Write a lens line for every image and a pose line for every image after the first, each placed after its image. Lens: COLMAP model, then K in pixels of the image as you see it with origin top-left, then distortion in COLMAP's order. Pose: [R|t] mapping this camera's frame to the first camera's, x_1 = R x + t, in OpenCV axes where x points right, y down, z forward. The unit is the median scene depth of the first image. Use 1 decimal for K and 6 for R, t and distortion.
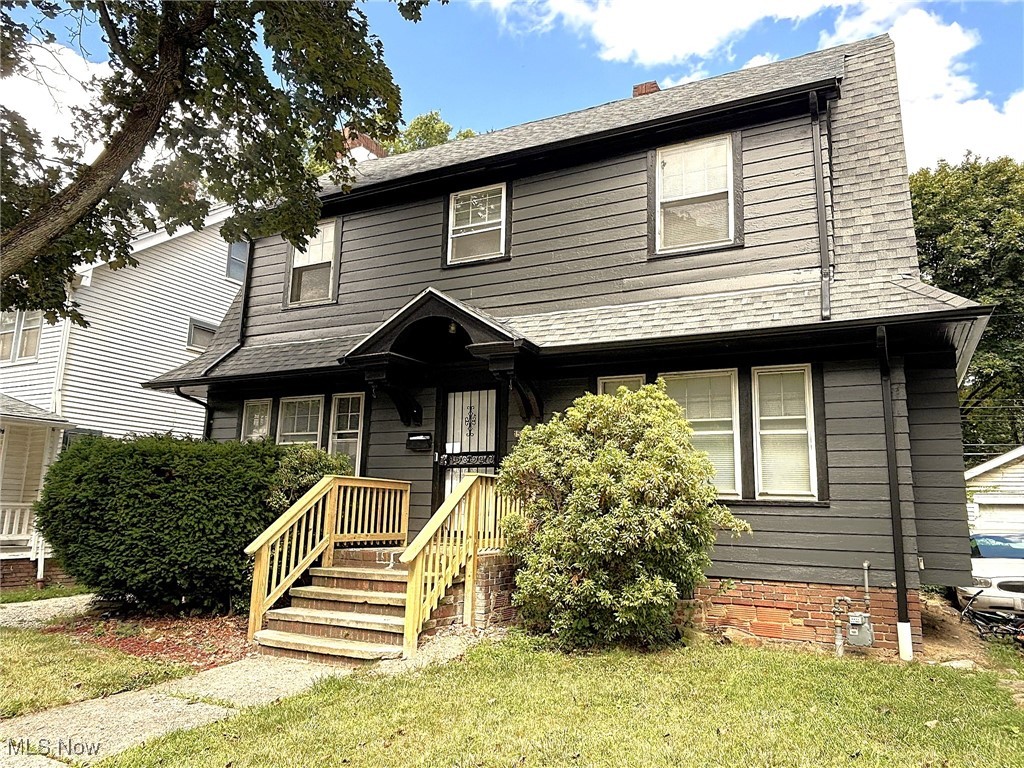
lens RADIAL K [[723.4, 0, 524.0], [0, 723.4, 386.4], [0, 0, 1]] dist [0.003674, -0.000131]
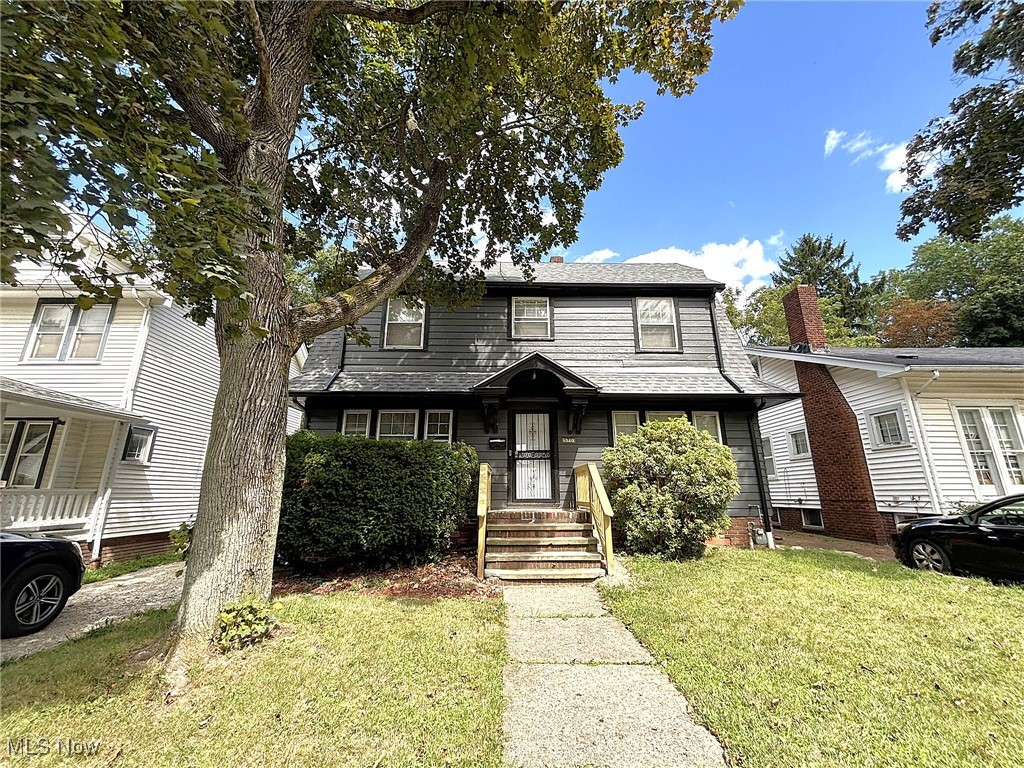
lens RADIAL K [[415.4, 0, 510.7], [0, 415.4, 381.0], [0, 0, 1]] dist [0.001275, -0.000390]
pose [[0.877785, 0.098651, 0.468787, -0.591896], [-0.059388, 0.993427, -0.097854, 0.028493], [-0.475359, 0.058055, 0.877875, 0.171532]]
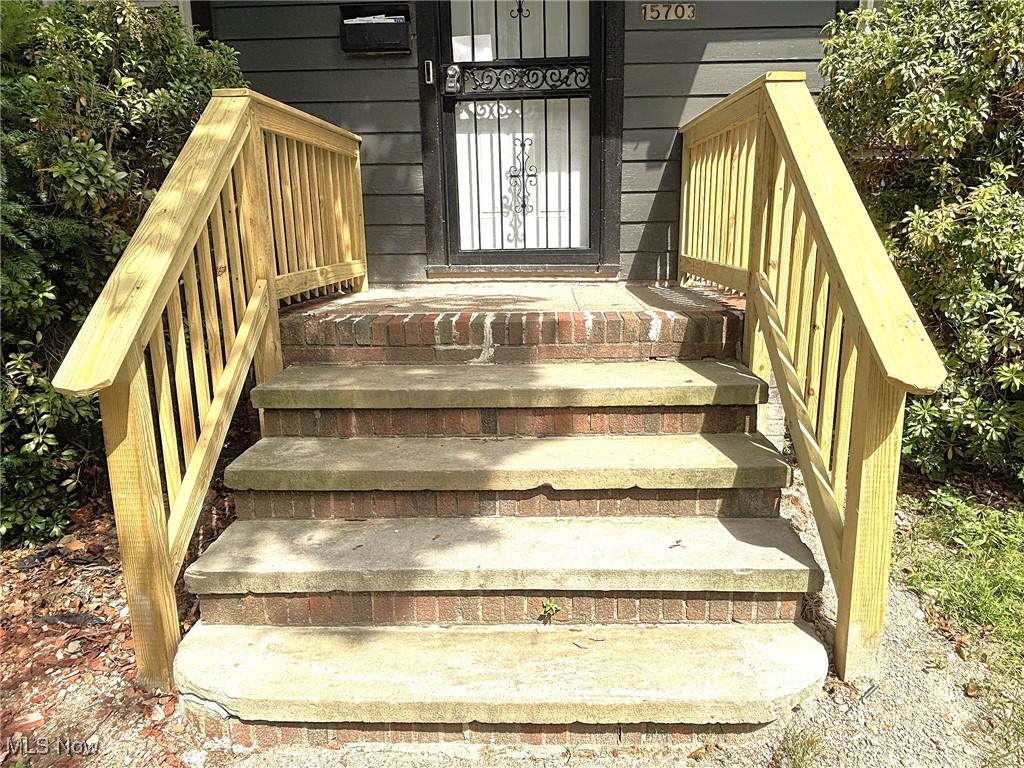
lens RADIAL K [[721.2, 0, 513.7], [0, 721.2, 382.3], [0, 0, 1]] dist [-0.000336, -0.000513]
pose [[0.901770, -0.130470, 0.412055, -0.276657], [-0.038989, 0.924909, 0.378183, 0.106522], [-0.430455, -0.357100, 0.828968, 0.593860]]
